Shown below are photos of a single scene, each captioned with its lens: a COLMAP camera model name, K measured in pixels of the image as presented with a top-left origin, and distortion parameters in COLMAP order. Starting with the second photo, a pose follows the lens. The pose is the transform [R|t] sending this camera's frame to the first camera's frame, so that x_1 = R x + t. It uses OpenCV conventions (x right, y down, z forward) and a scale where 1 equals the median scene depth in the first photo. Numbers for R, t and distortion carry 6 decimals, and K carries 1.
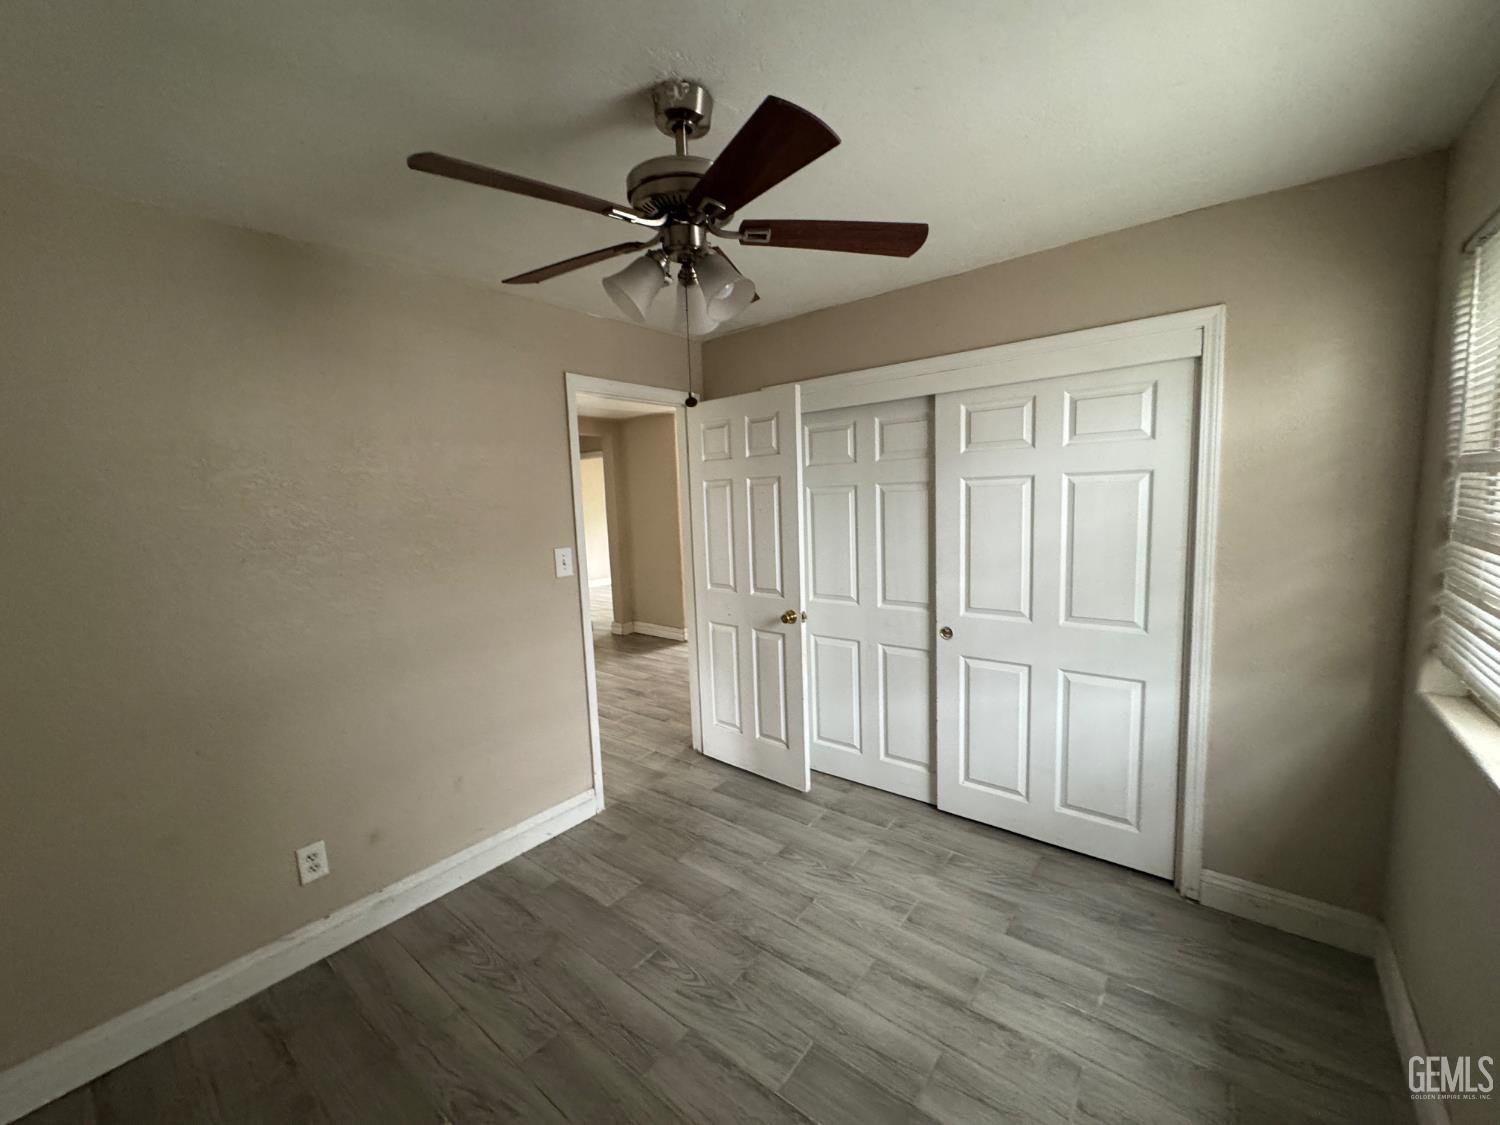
lens RADIAL K [[601.9, 0, 758.1], [0, 601.9, 564.1], [0, 0, 1]] dist [-0.003511, 0.001272]
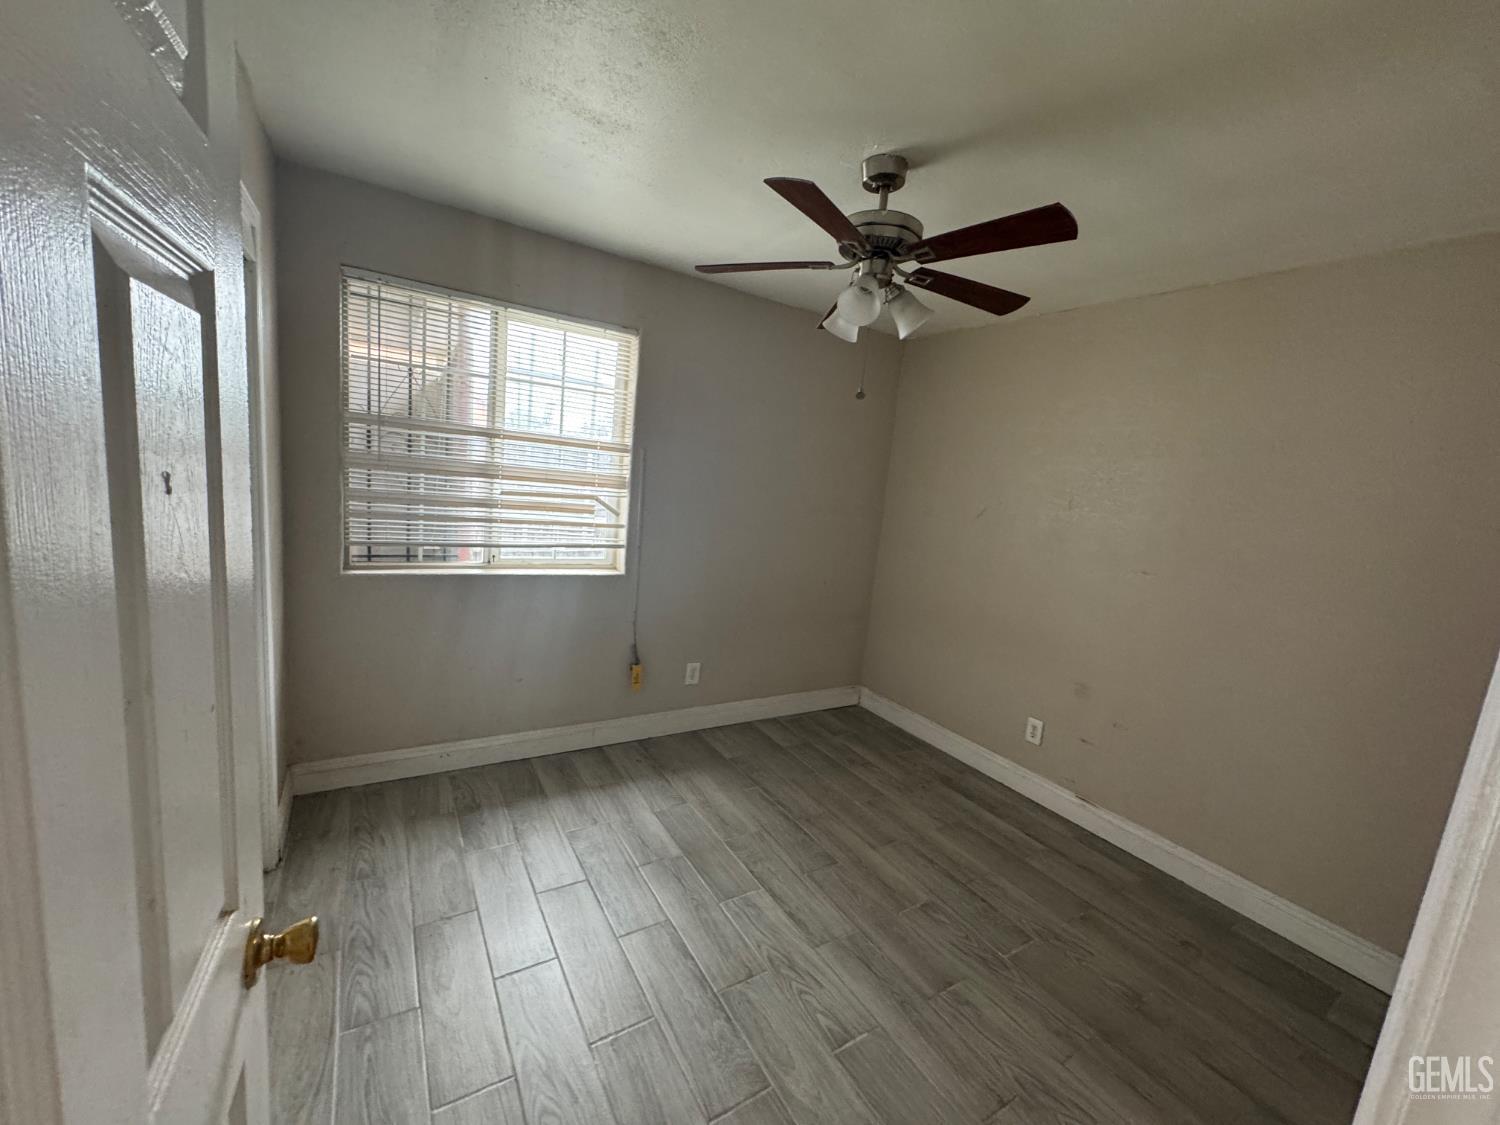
lens RADIAL K [[601.9, 0, 746.5], [0, 601.9, 561.7], [0, 0, 1]] dist [-0.003511, 0.001272]
pose [[-0.933349, -0.106932, 0.342673, -0.276168], [-0.021071, 0.969276, 0.245071, -0.171496], [-0.358351, 0.221516, -0.906926, 1.749968]]
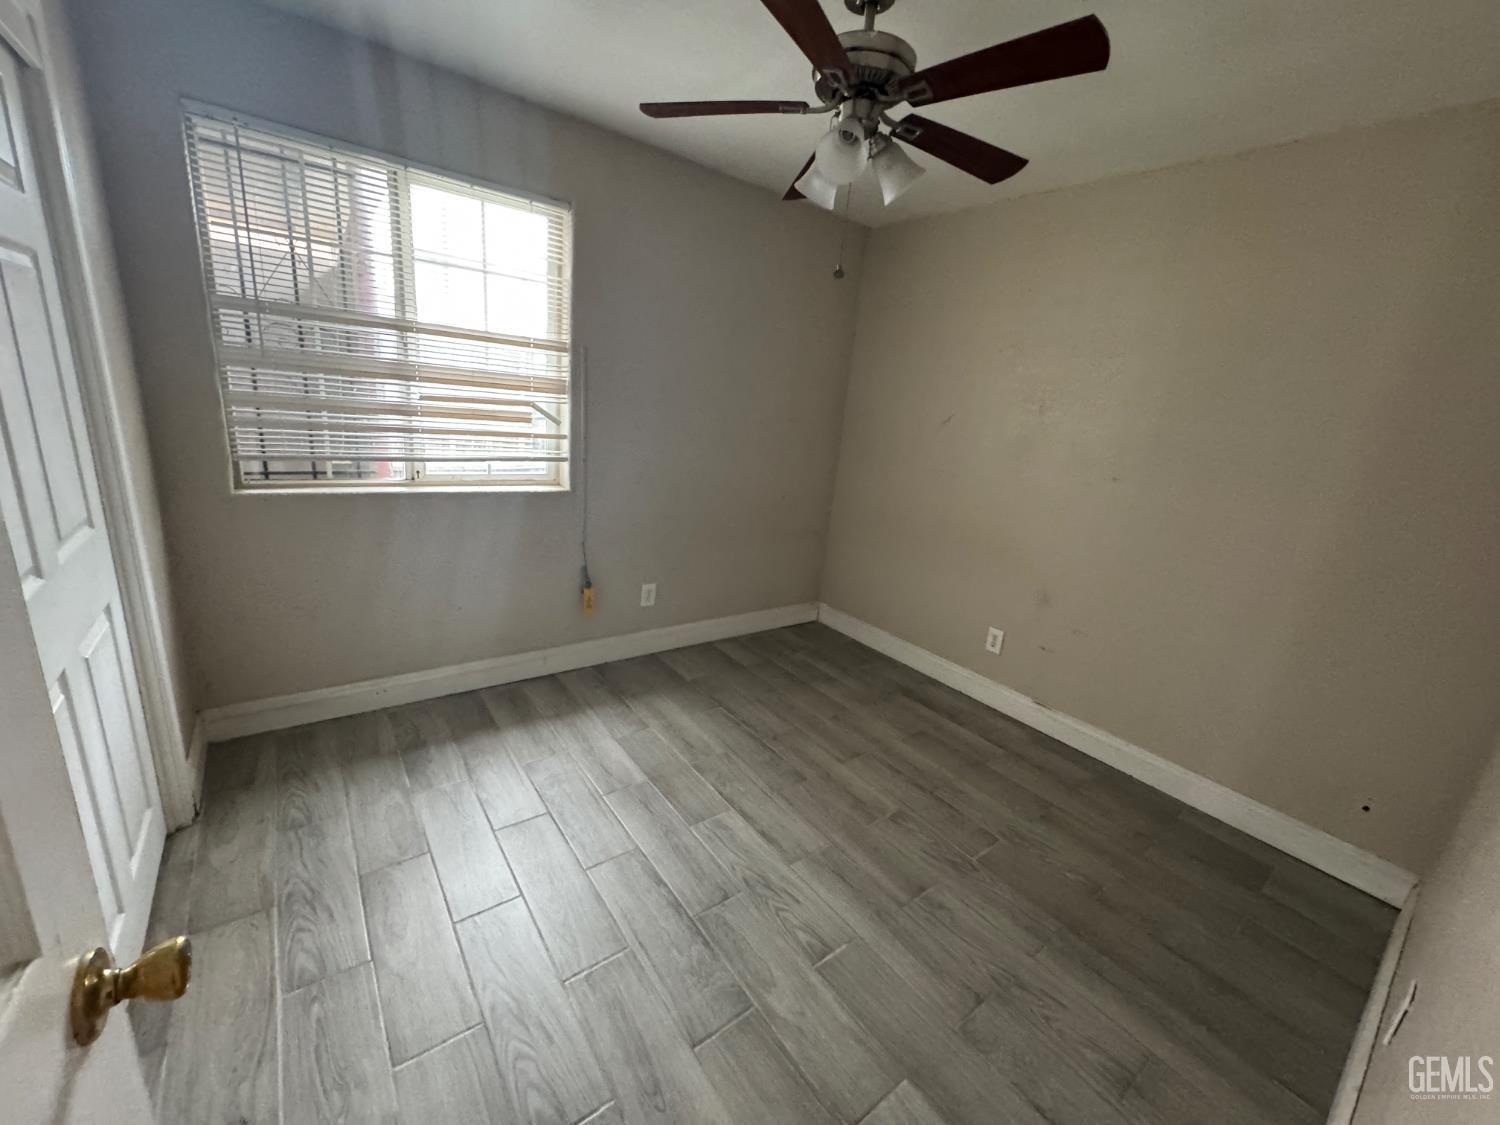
lens RADIAL K [[601.9, 0, 746.4], [0, 601.9, 562.7], [0, 0, 1]] dist [-0.003511, 0.001272]
pose [[-0.961729, -0.126195, 0.243212, -0.216707], [-0.028105, 0.928379, 0.370572, -0.129372], [-0.272557, 0.349554, -0.896395, 1.673405]]
